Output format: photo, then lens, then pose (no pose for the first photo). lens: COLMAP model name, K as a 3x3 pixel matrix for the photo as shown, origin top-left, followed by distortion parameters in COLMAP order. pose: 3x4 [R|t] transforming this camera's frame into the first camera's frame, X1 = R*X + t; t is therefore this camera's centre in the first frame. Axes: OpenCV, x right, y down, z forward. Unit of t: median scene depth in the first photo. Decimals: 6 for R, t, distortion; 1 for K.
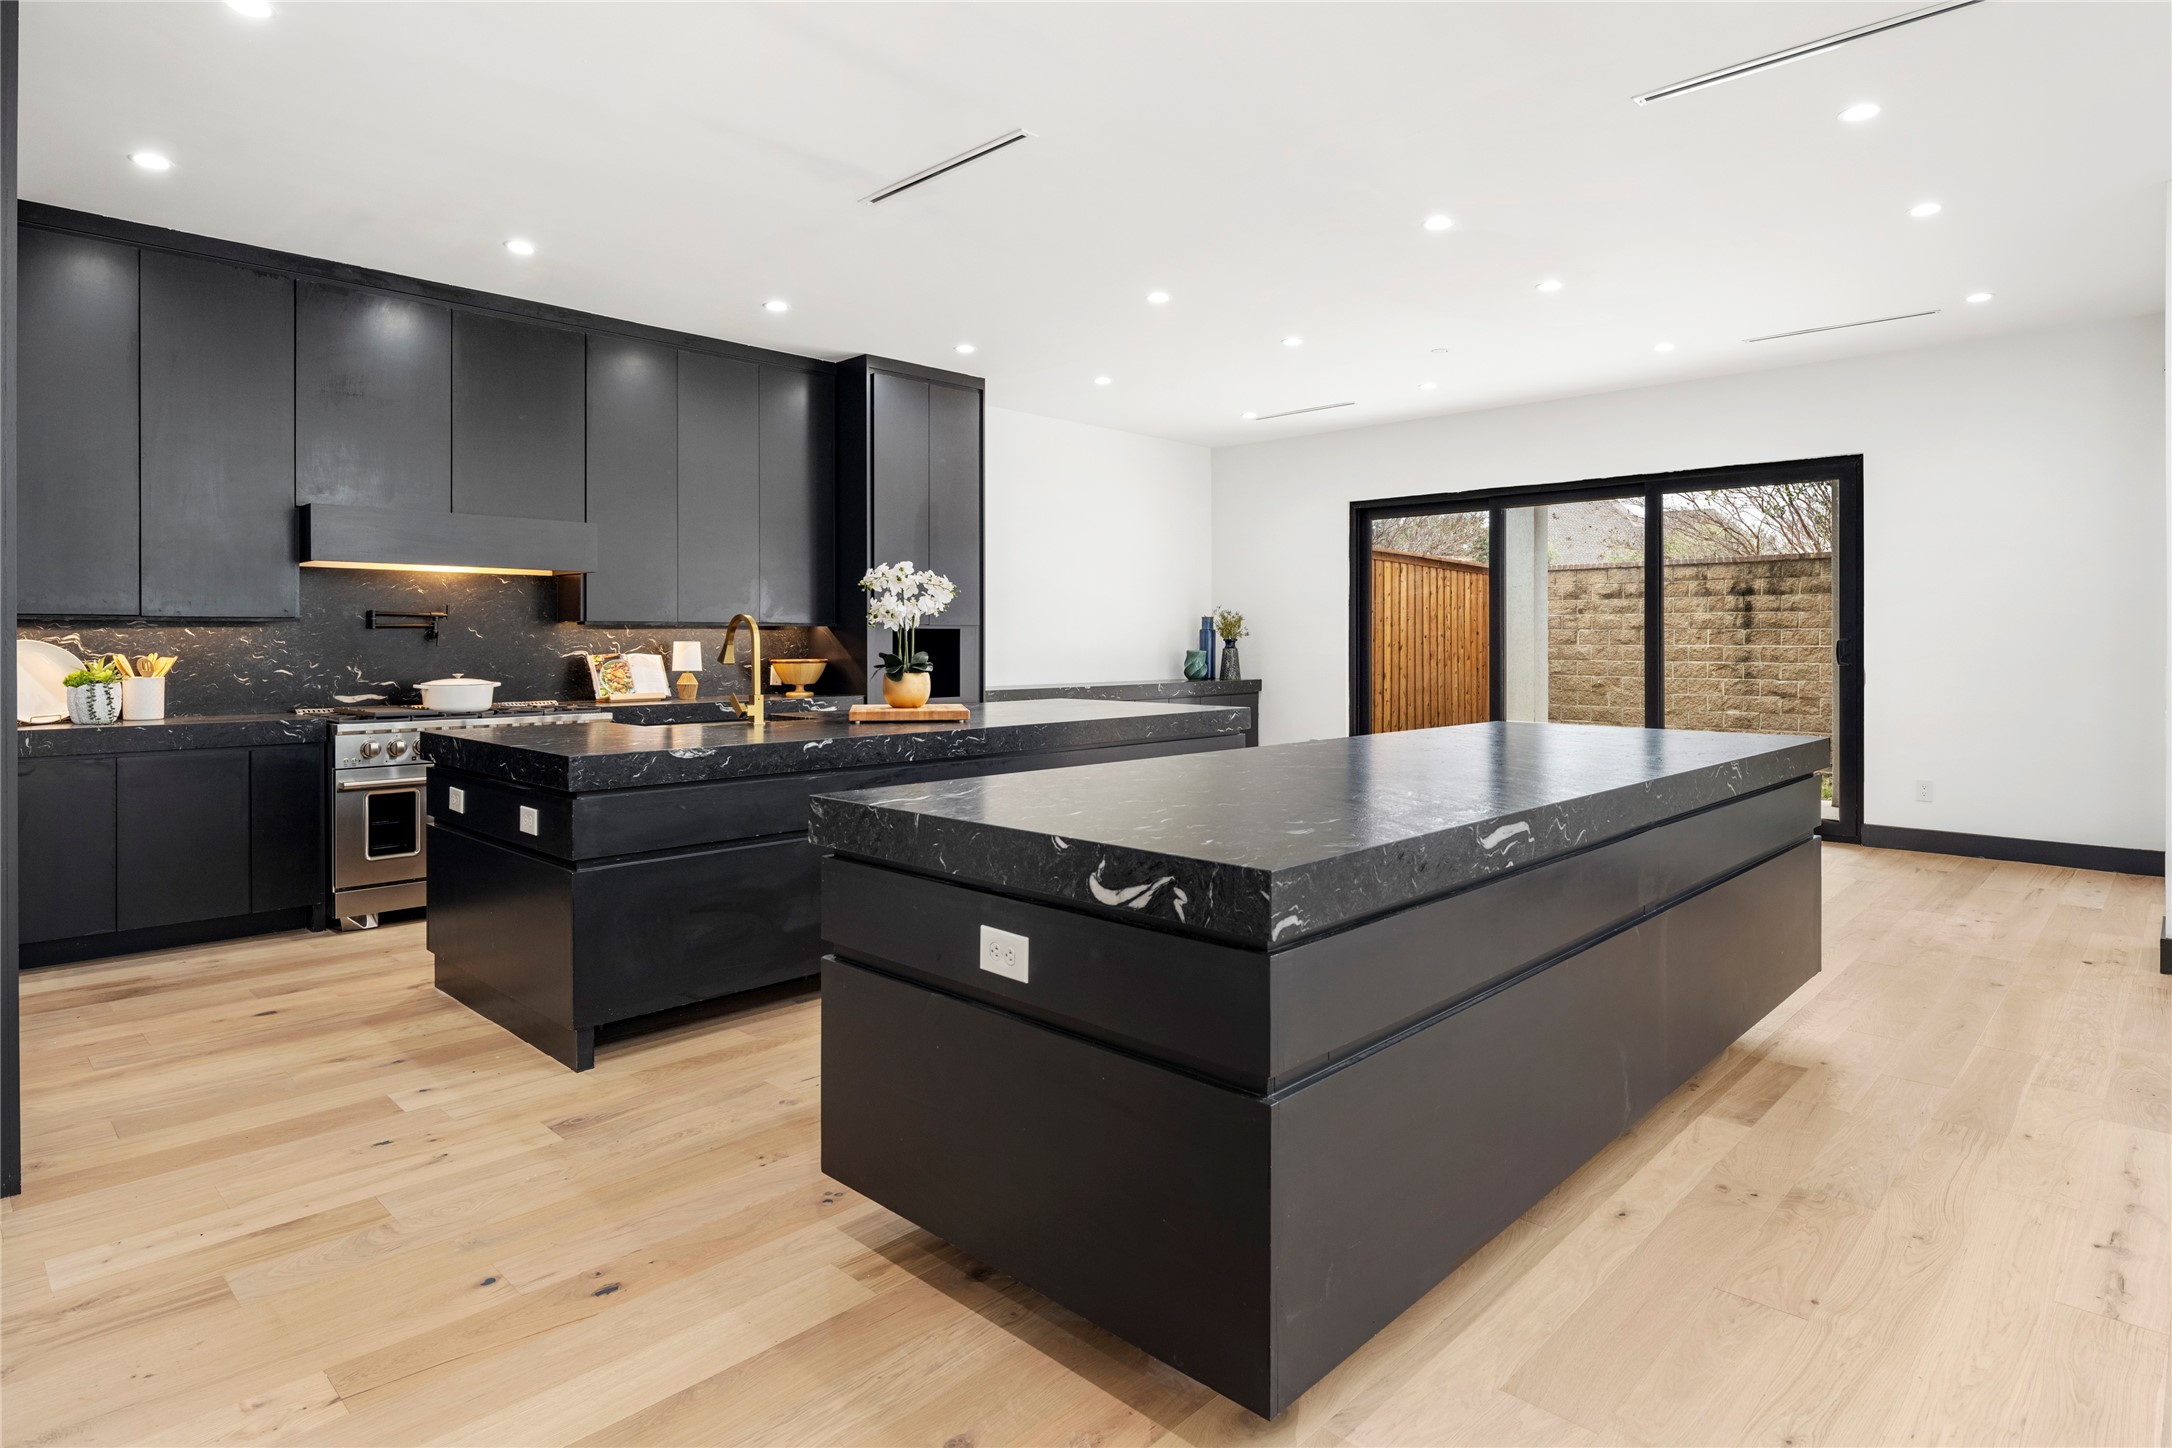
lens RADIAL K [[1190.9, 0, 1087.0], [0, 1190.9, 647.0], [0, 0, 1]] dist [-0.000834, -0.001957]
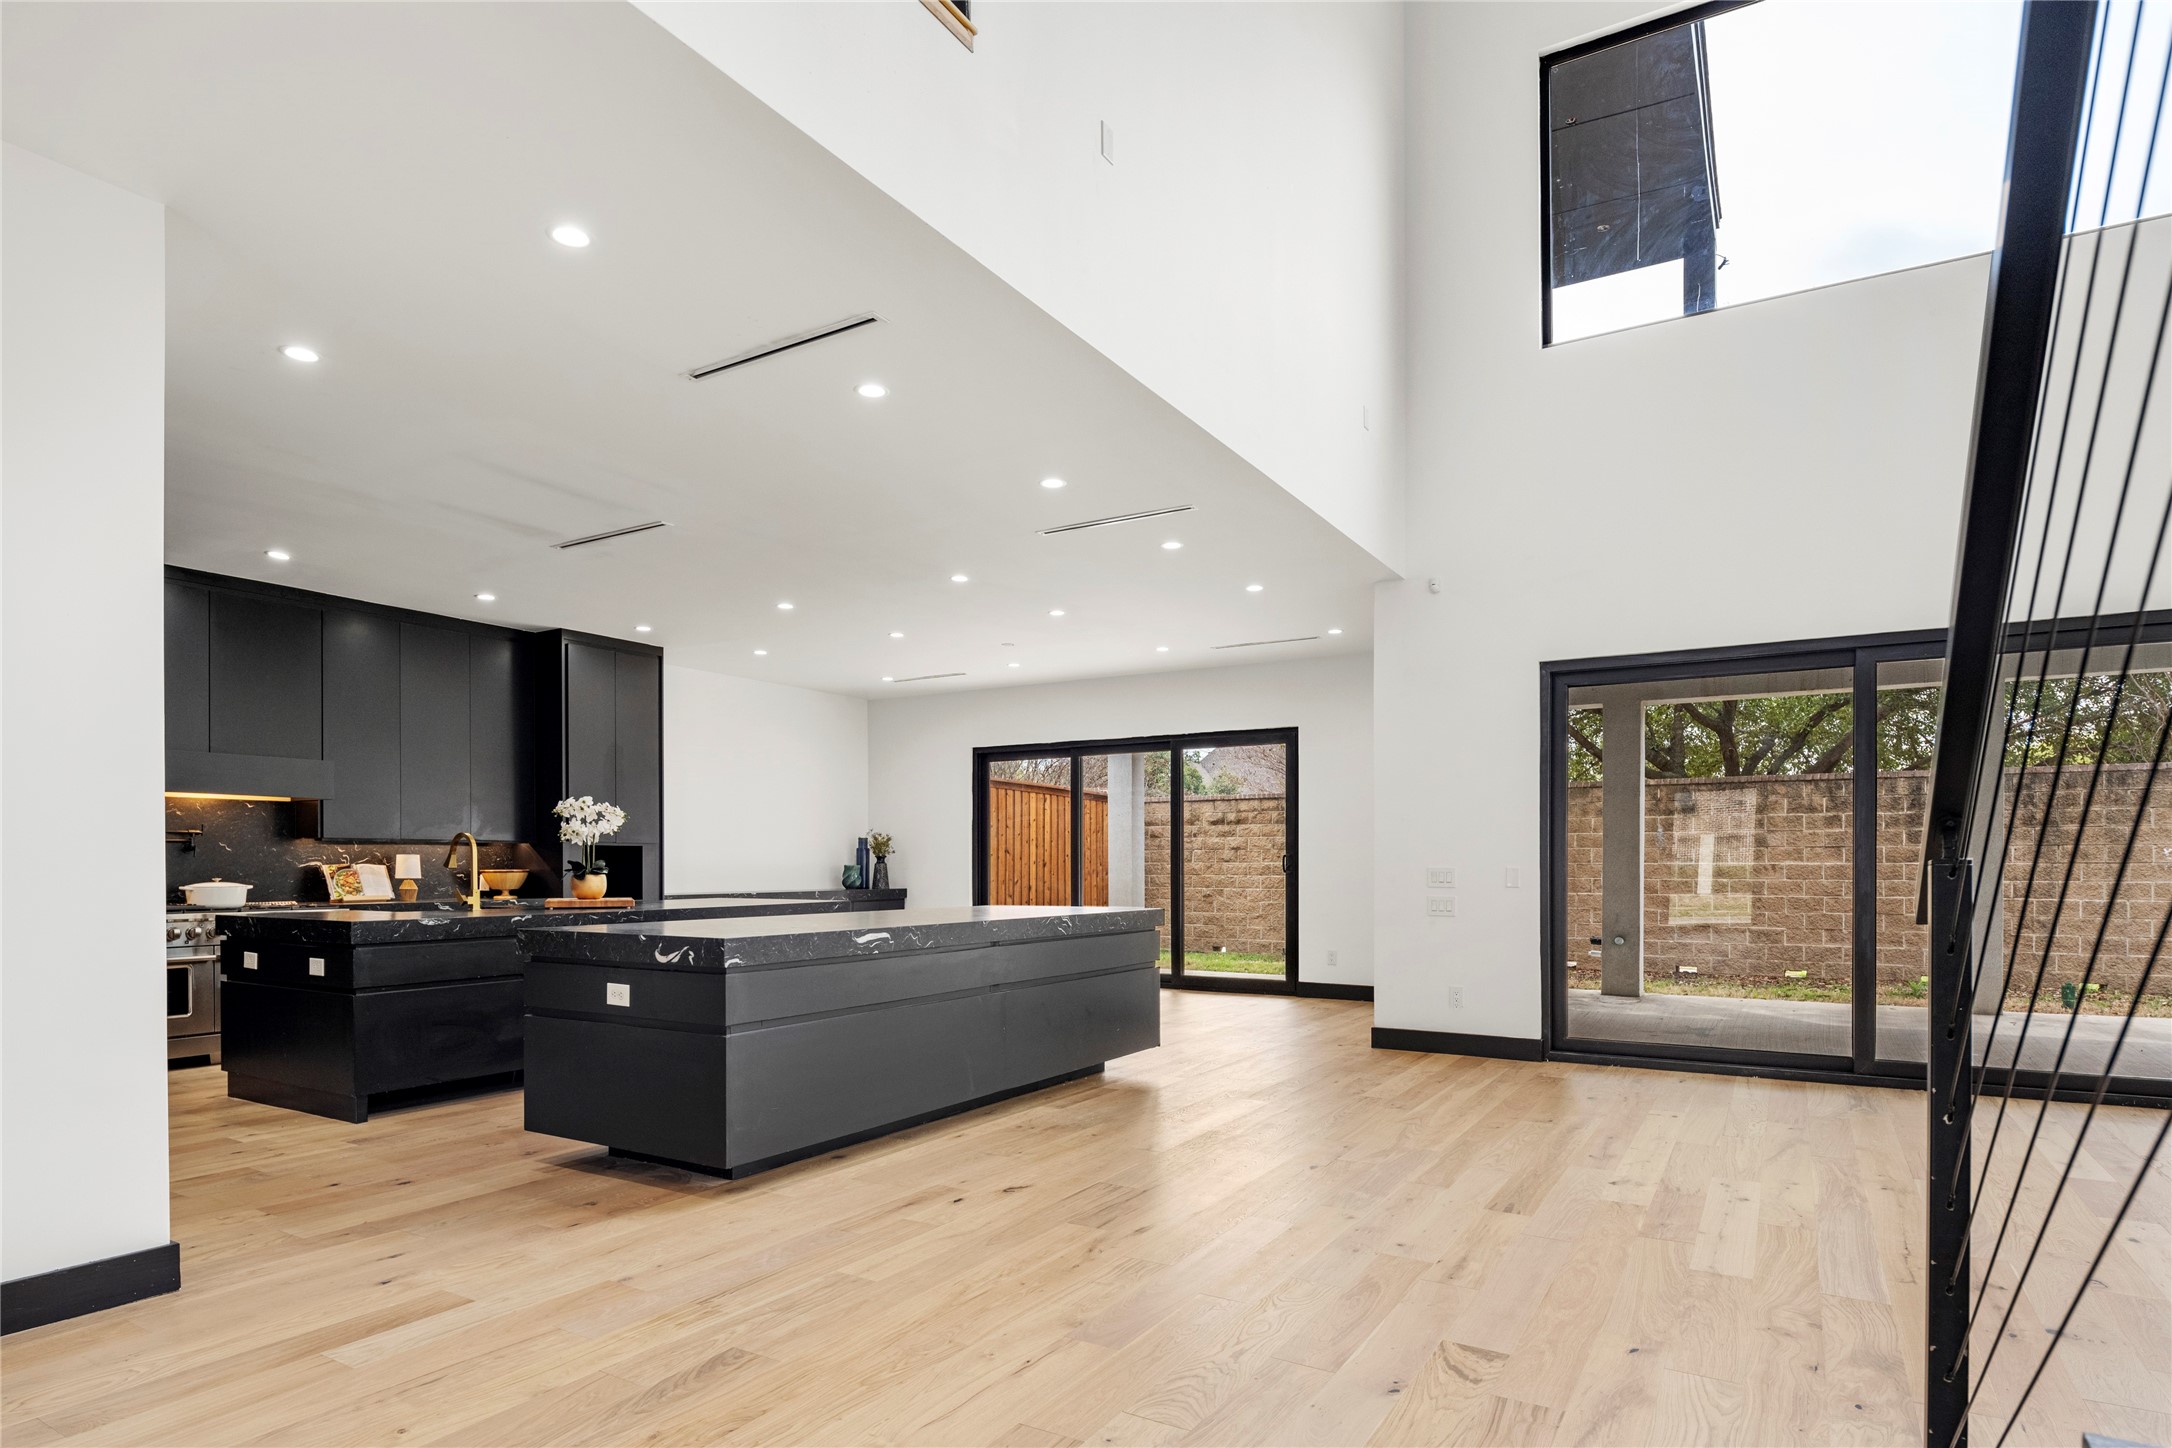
lens RADIAL K [[1195.6, 0, 1087.5], [0, 1195.6, 872.2], [0, 0, 1]] dist [-0.000144, -0.001072]
pose [[0.975718, -0.001797, 0.219022, 0.105392], [0.001434, 0.999997, 0.001816, 0.015423], [-0.219025, -0.001458, 0.975718, -0.470210]]
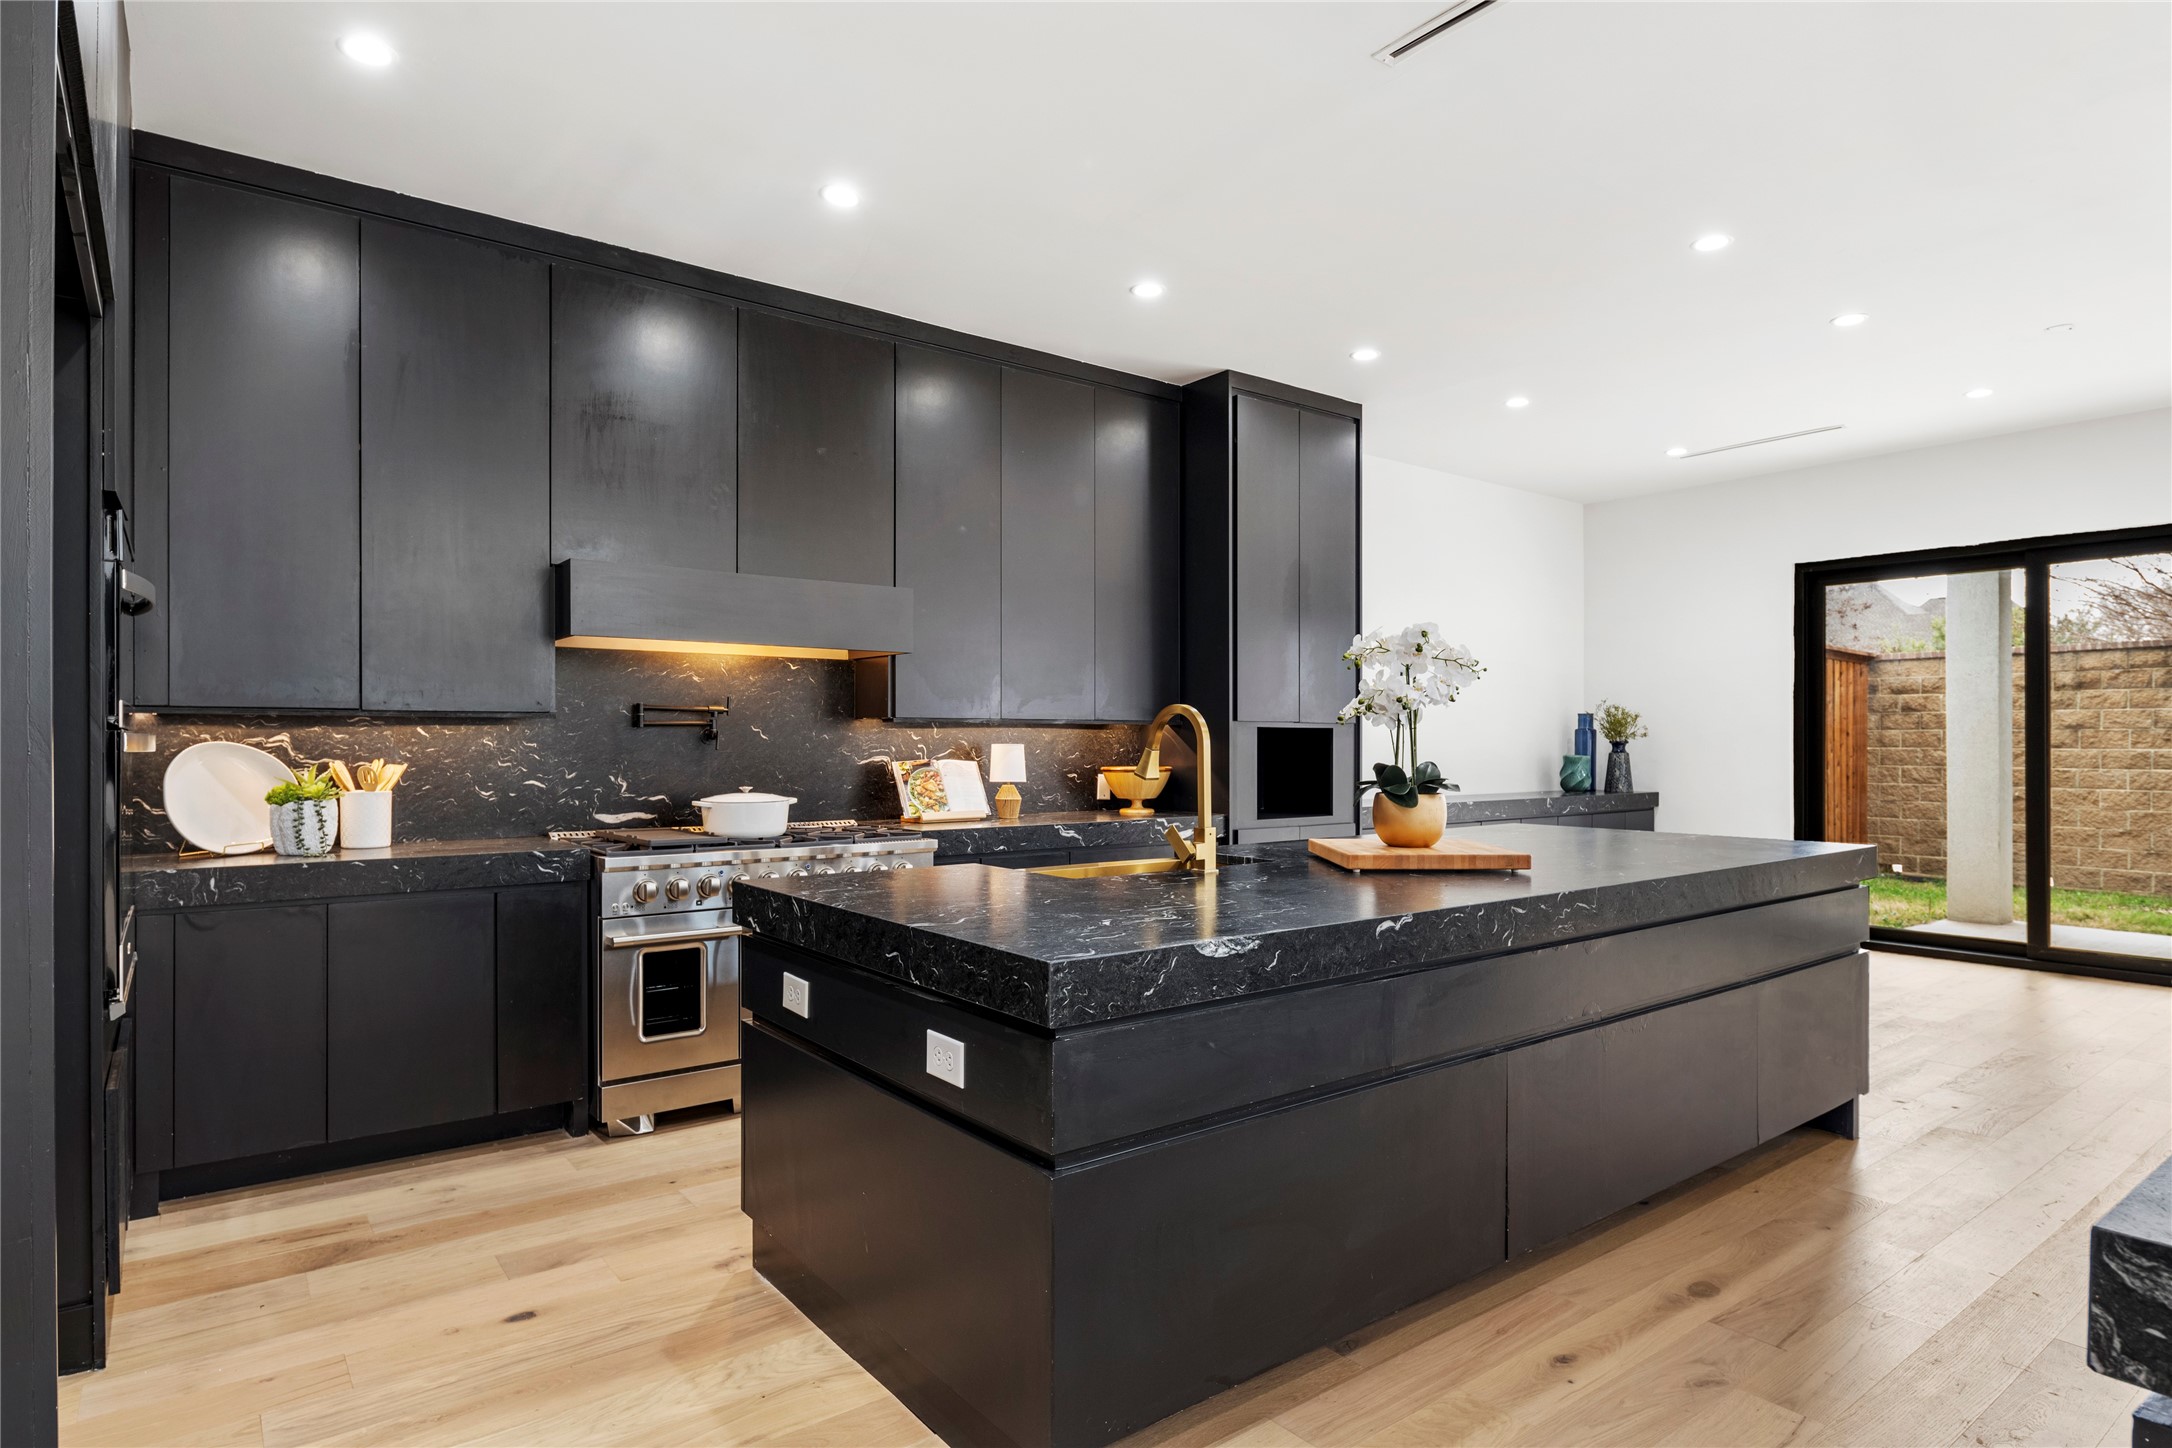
lens RADIAL K [[1188.1, 0, 1081.1], [0, 1188.1, 749.1], [0, 0, 1]] dist [-0.000606, 0.000222]
pose [[0.988740, 0.001993, -0.149630, -0.211454], [-0.001846, 0.999998, 0.001119, -0.002768], [0.149632, -0.000830, 0.988741, 0.294294]]
